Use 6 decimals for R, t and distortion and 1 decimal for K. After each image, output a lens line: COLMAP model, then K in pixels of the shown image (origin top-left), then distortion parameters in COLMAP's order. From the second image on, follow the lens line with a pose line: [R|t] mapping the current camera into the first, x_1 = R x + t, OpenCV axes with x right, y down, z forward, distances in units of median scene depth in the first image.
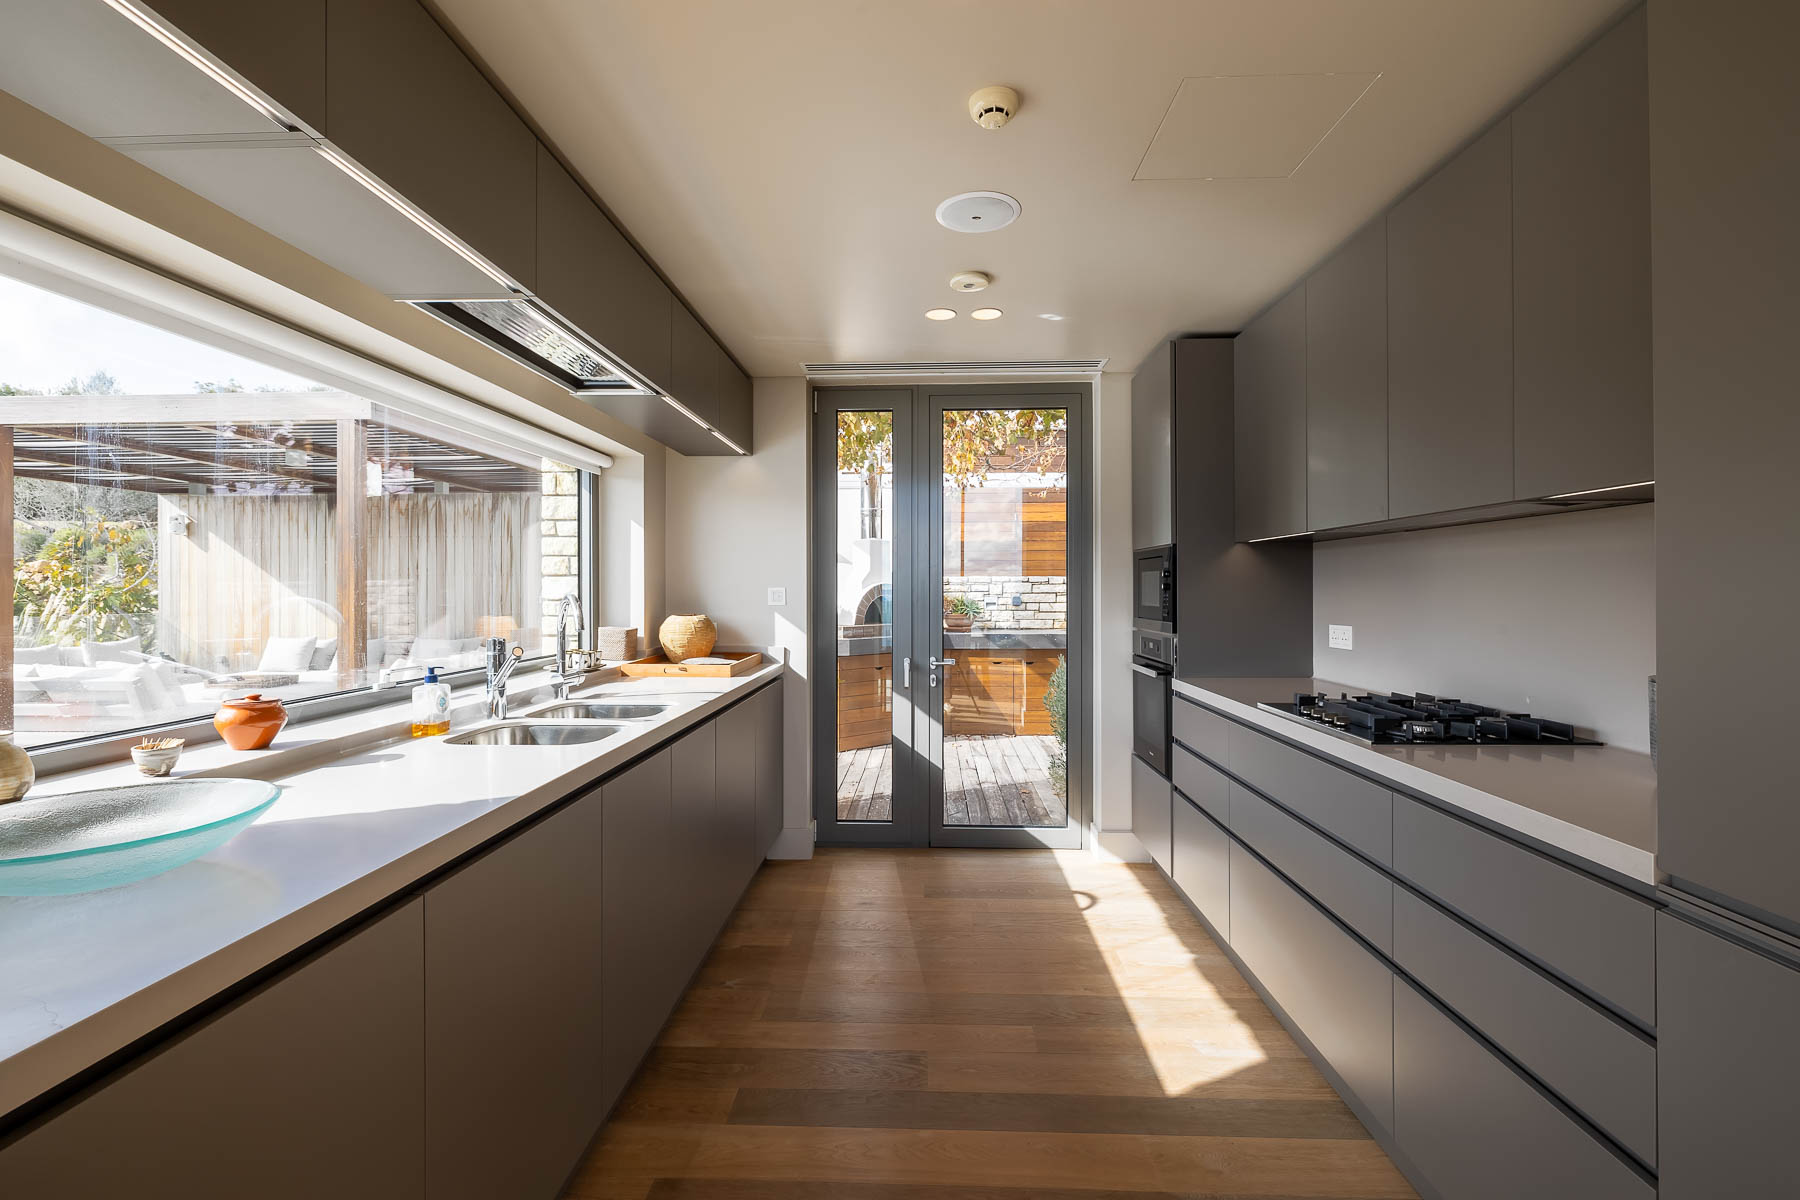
lens RADIAL K [[766.3, 0, 897.9], [0, 766.3, 586.2], [0, 0, 1]] dist [-0.001511, -0.000141]
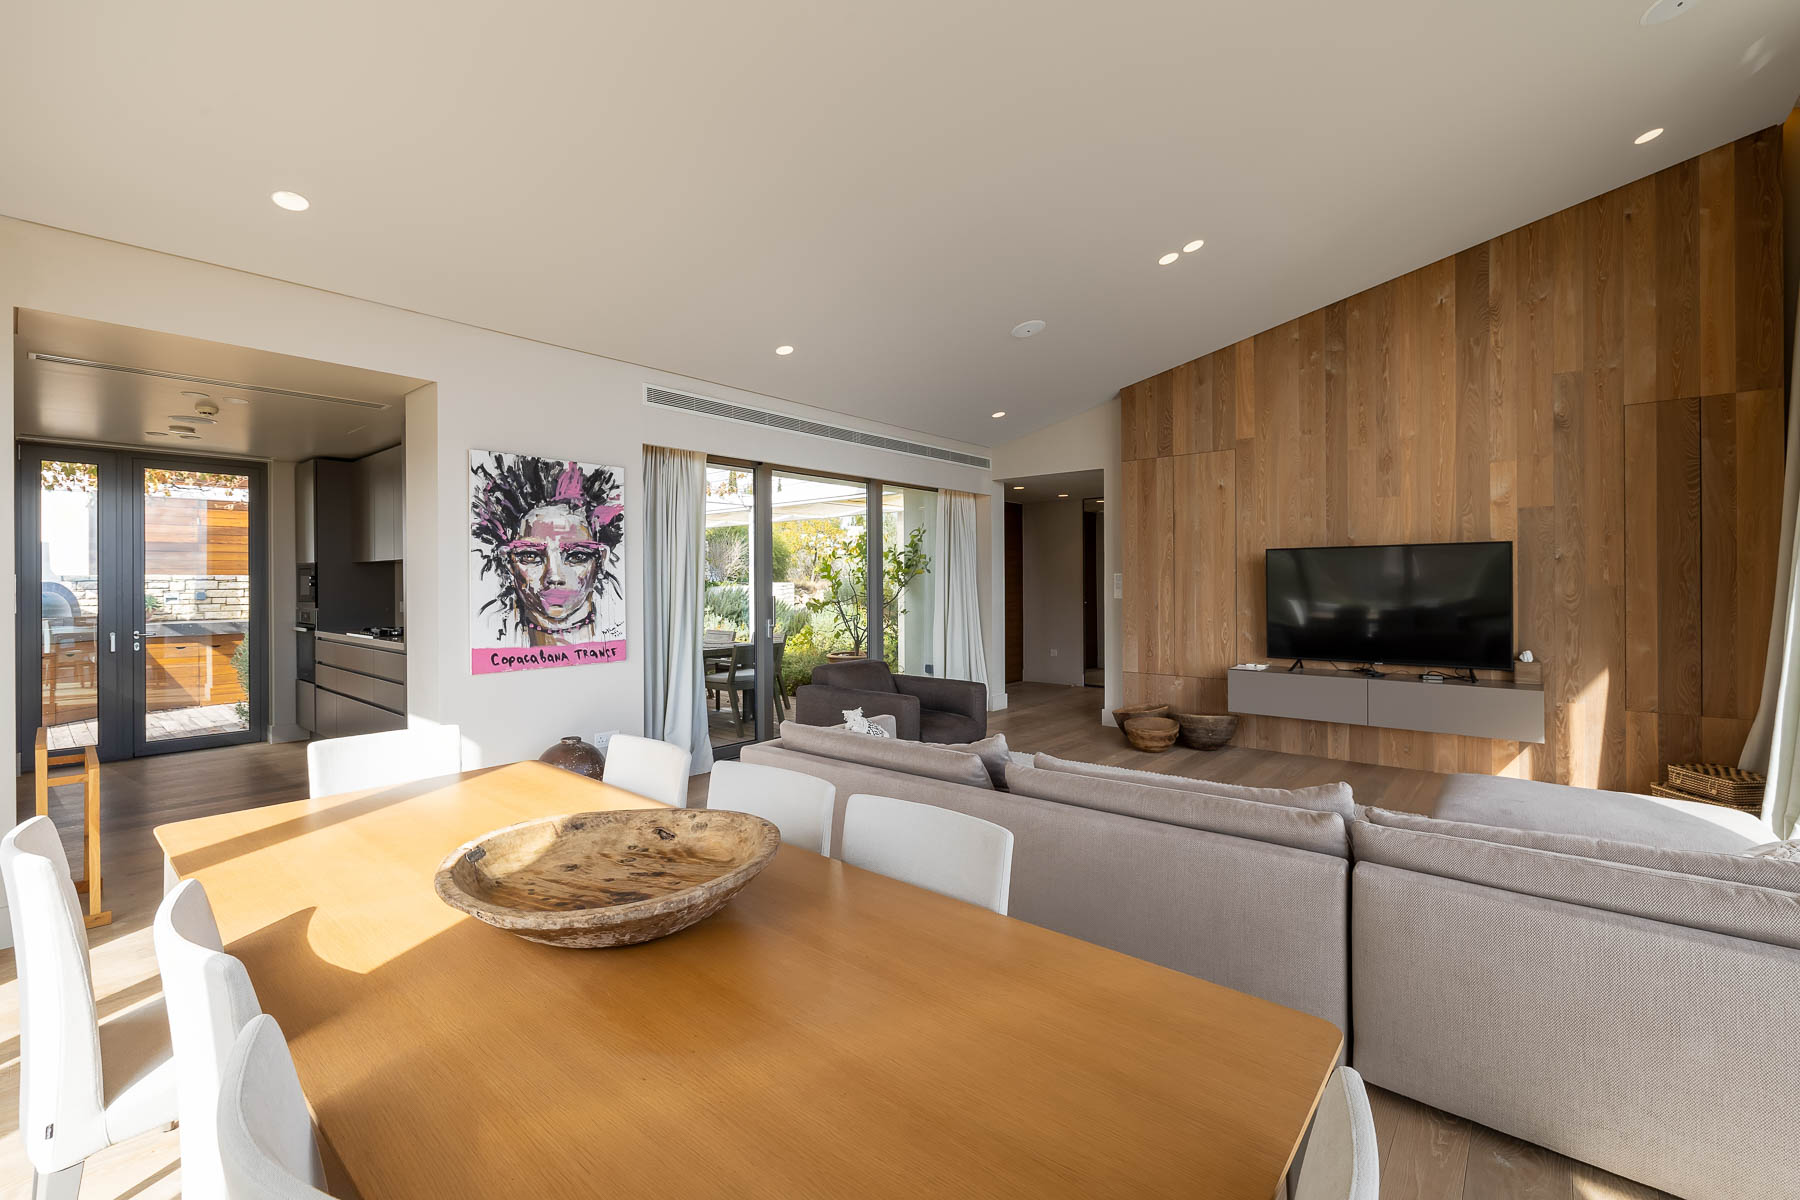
lens RADIAL K [[773.5, 0, 891.2], [0, 773.5, 582.9], [0, 0, 1]] dist [-0.000519, -0.000034]
pose [[0.625360, -0.001706, 0.780335, -0.244568], [0.000657, 0.999998, 0.001659, -0.004785], [-0.780336, -0.000524, 0.625360, -1.281447]]
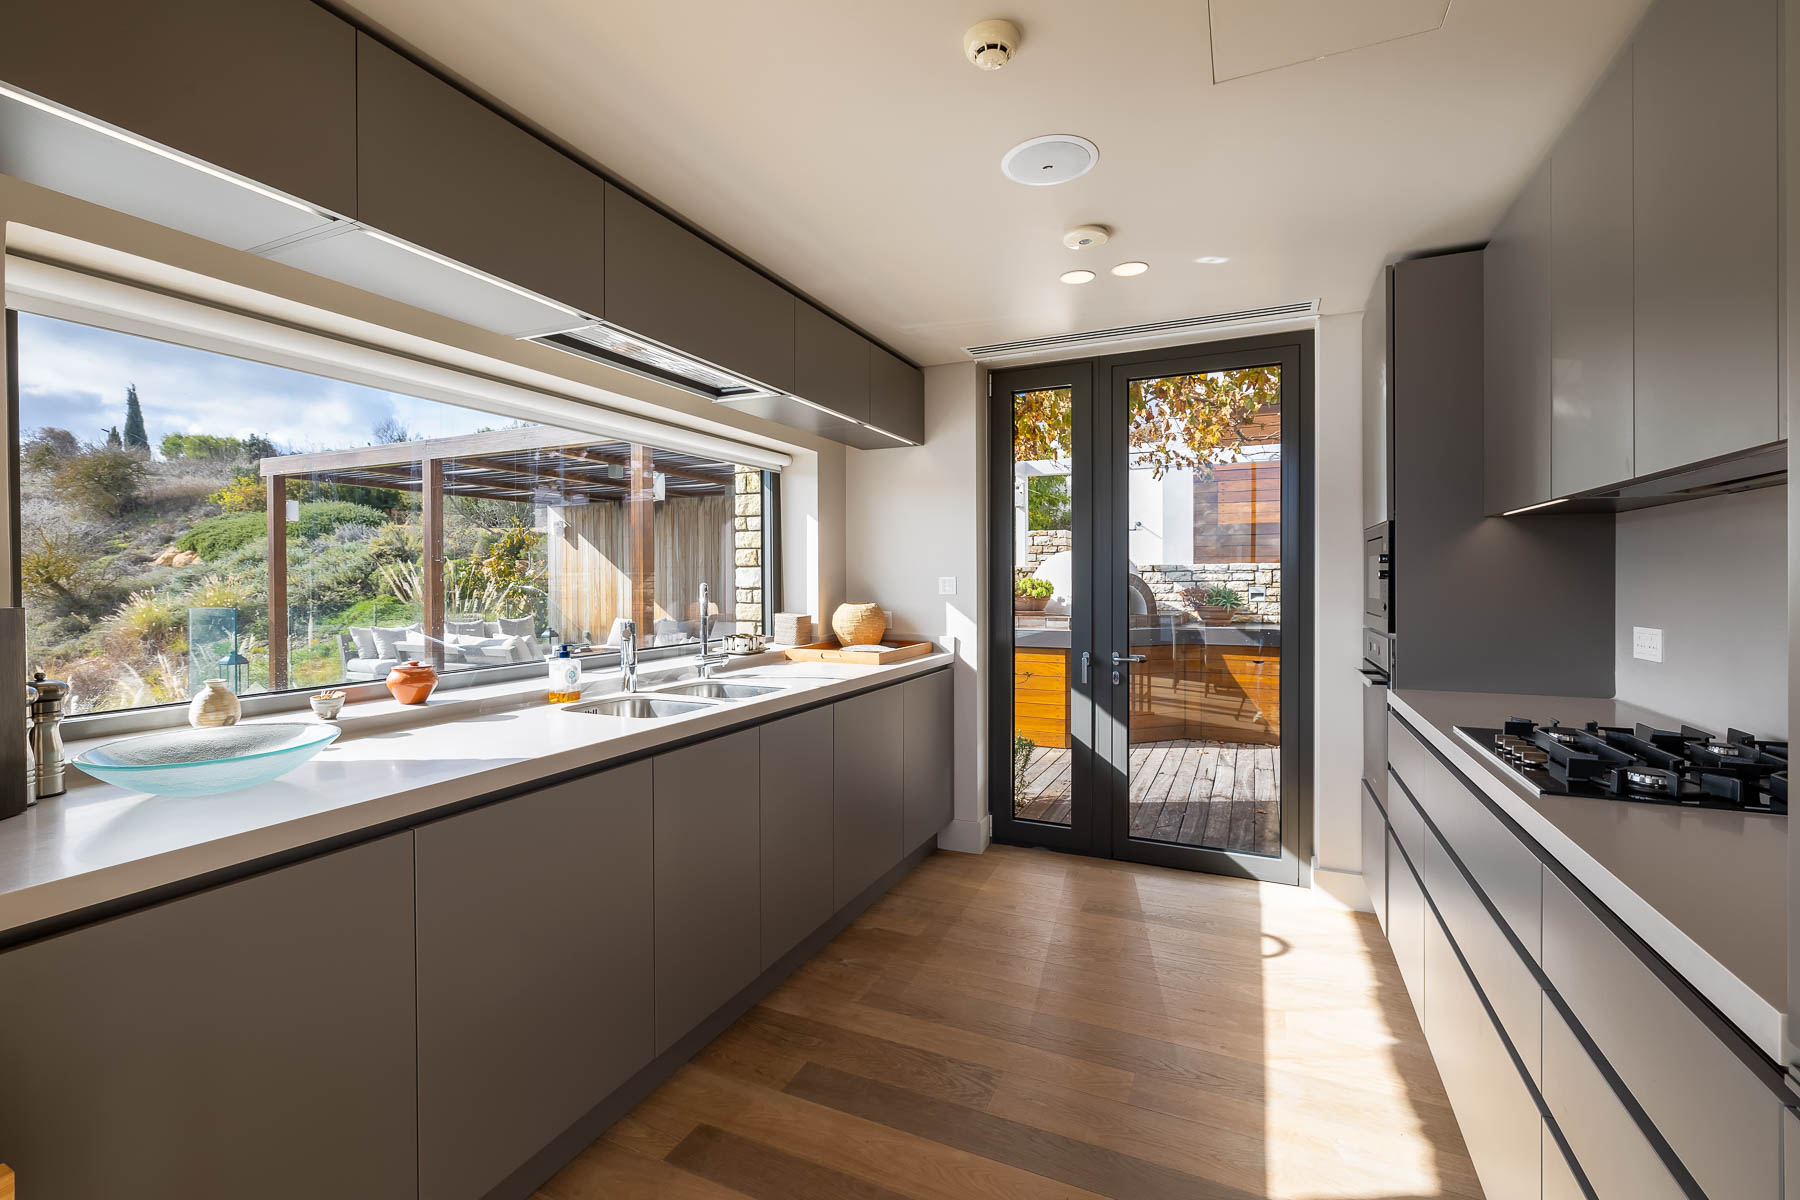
lens RADIAL K [[773.5, 0, 891.2], [0, 773.5, 582.9], [0, 0, 1]] dist [-0.000519, -0.000034]
pose [[0.922064, 0.000820, -0.387036, 0.175539], [0.003058, 0.999951, 0.009406, 0.000022], [0.387024, -0.009856, 0.922017, 0.050941]]
